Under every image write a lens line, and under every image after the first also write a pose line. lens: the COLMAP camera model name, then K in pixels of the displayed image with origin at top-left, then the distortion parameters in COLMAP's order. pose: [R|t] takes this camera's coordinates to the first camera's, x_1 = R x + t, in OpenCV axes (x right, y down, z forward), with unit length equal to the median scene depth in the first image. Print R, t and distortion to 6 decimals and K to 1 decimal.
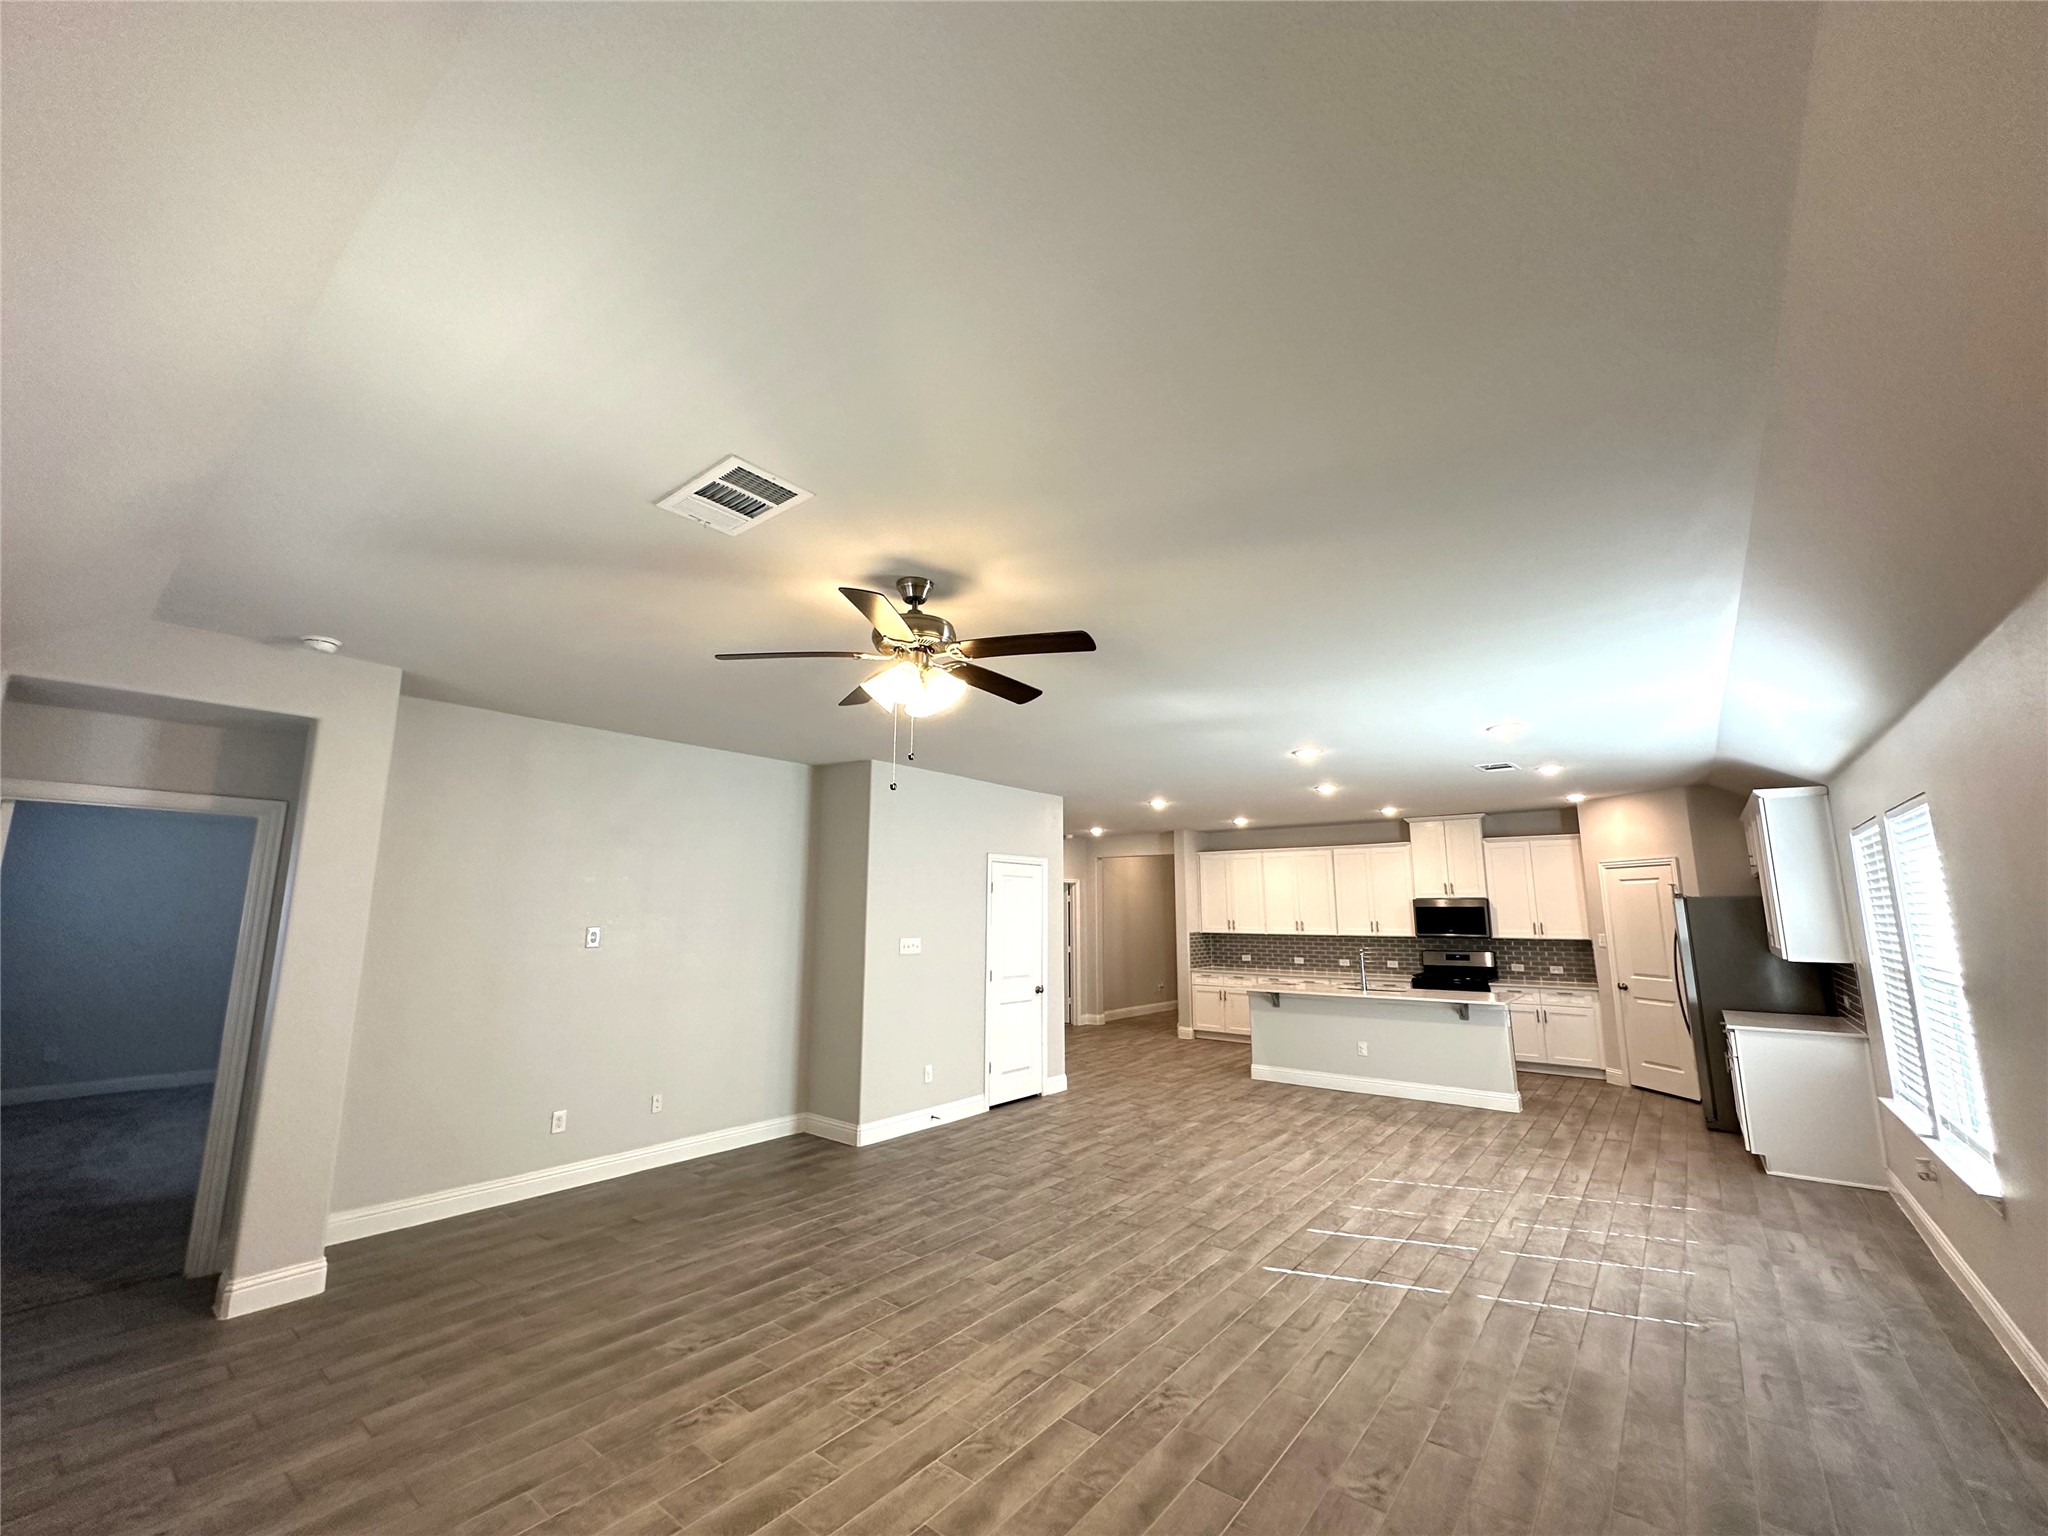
lens RADIAL K [[818.9, 0, 1016.8], [0, 818.9, 770.7], [0, 0, 1]] dist [-0.004251, 0.001221]
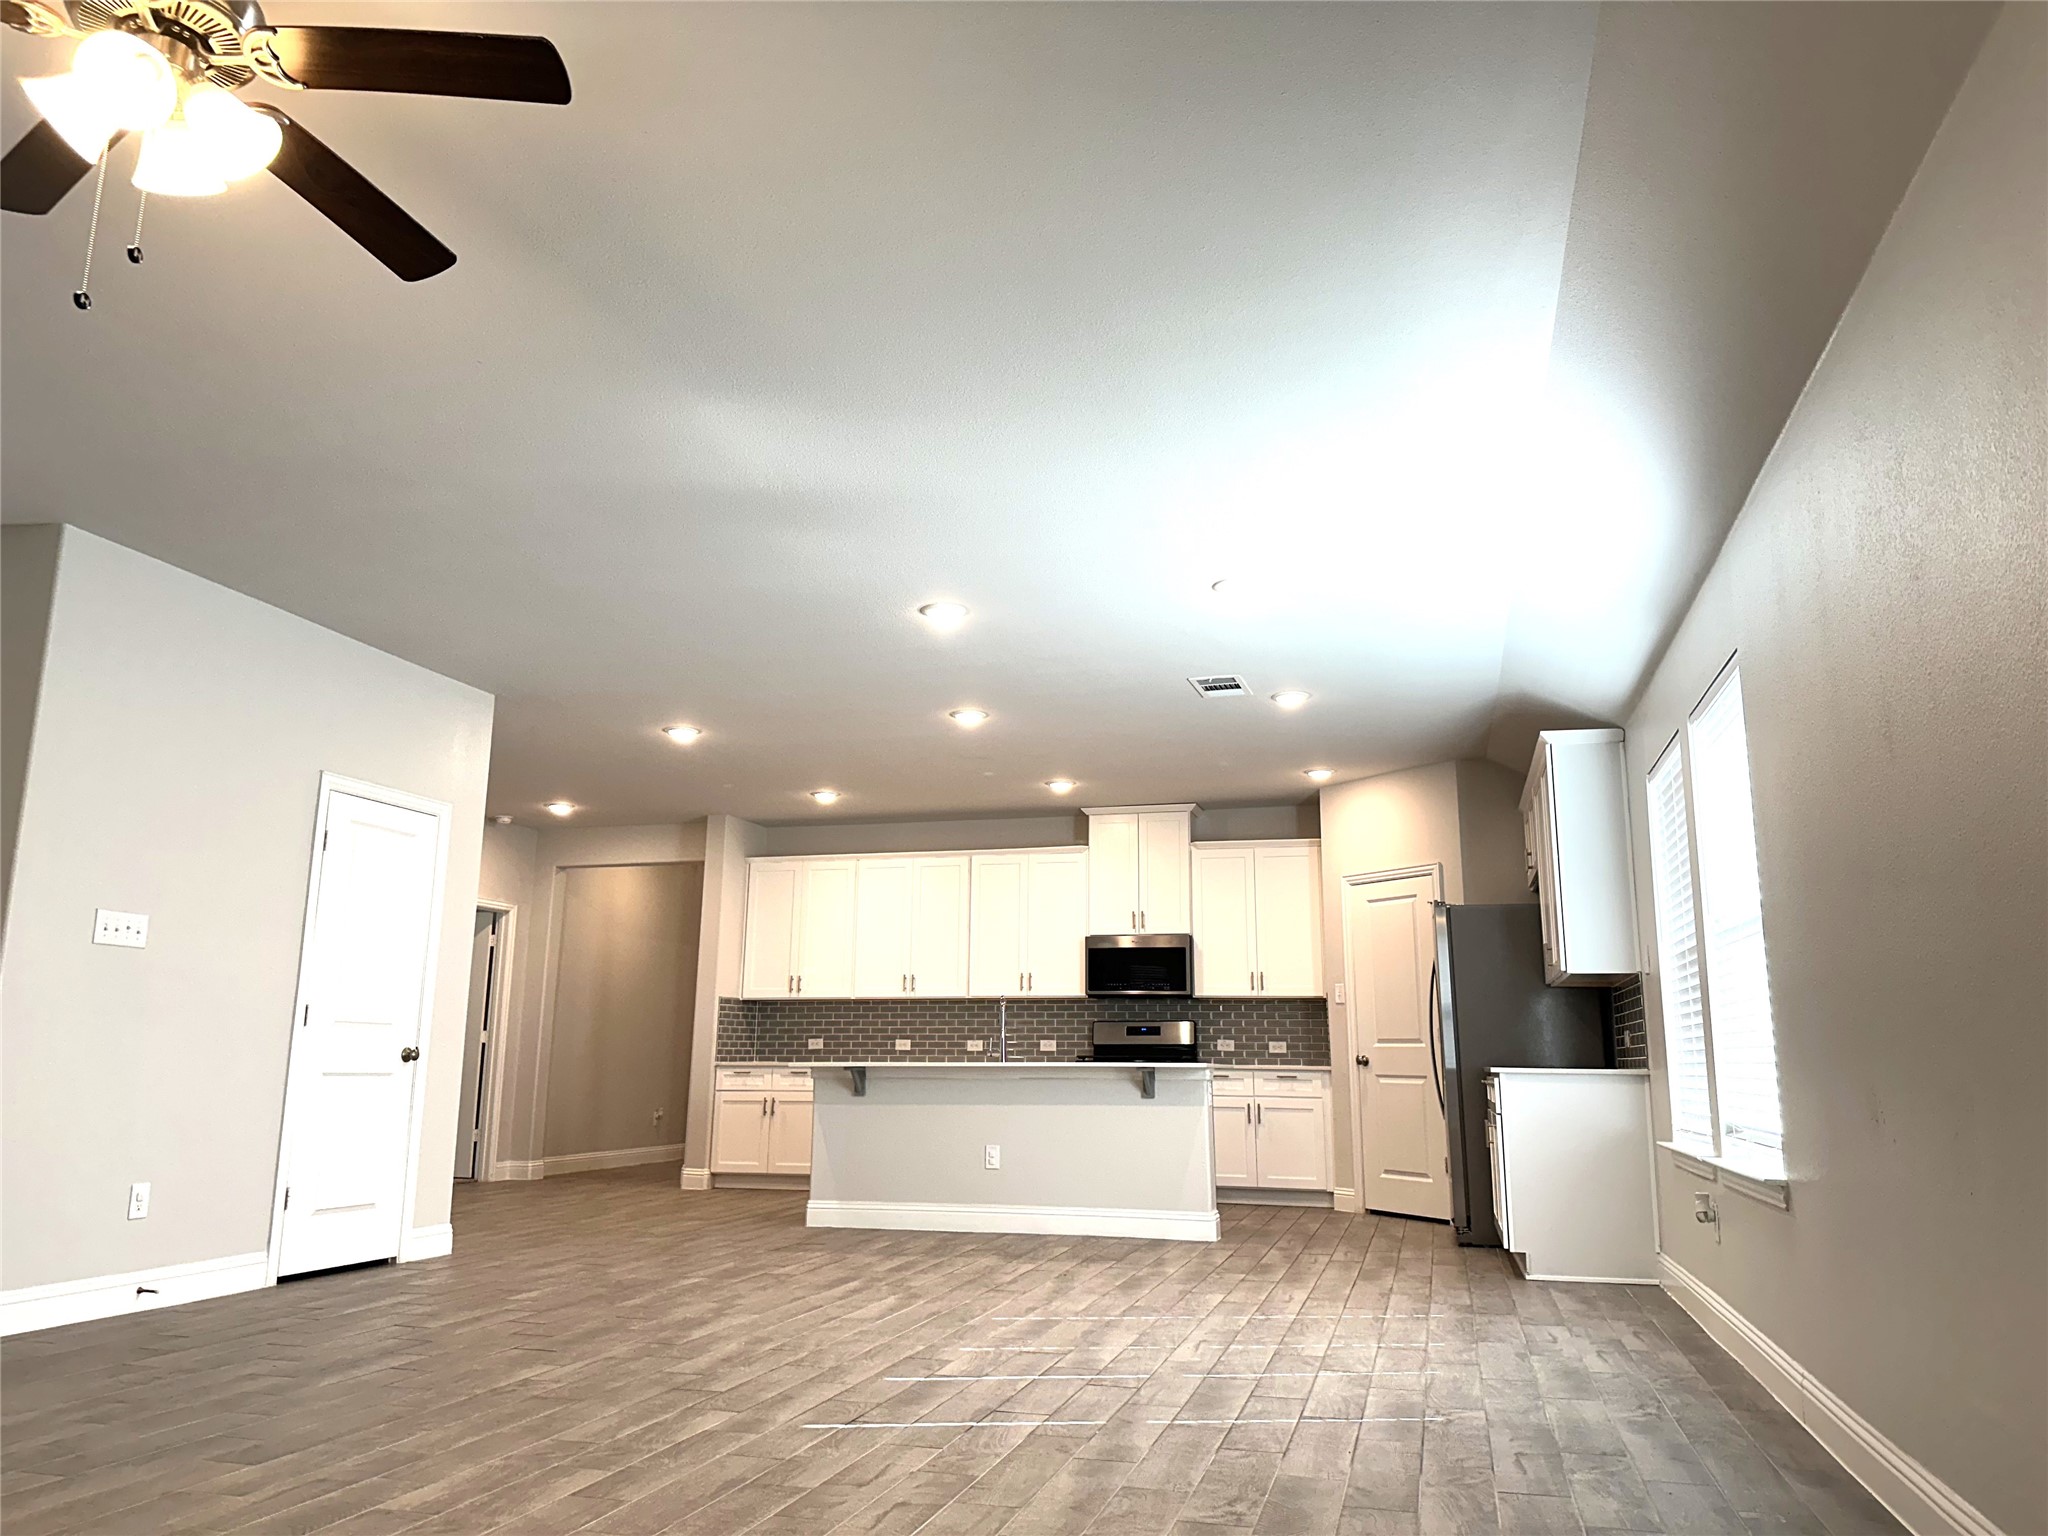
lens RADIAL K [[1438.5, 0, 1021.0], [0, 1438.5, 759.6], [0, 0, 1]] dist [0.086787, -0.133744]
pose [[0.919529, 0.081386, 0.384503, 0.017861], [-0.071804, 0.996647, -0.039236, 0.123820], [-0.386407, 0.008470, 0.922289, 0.025157]]
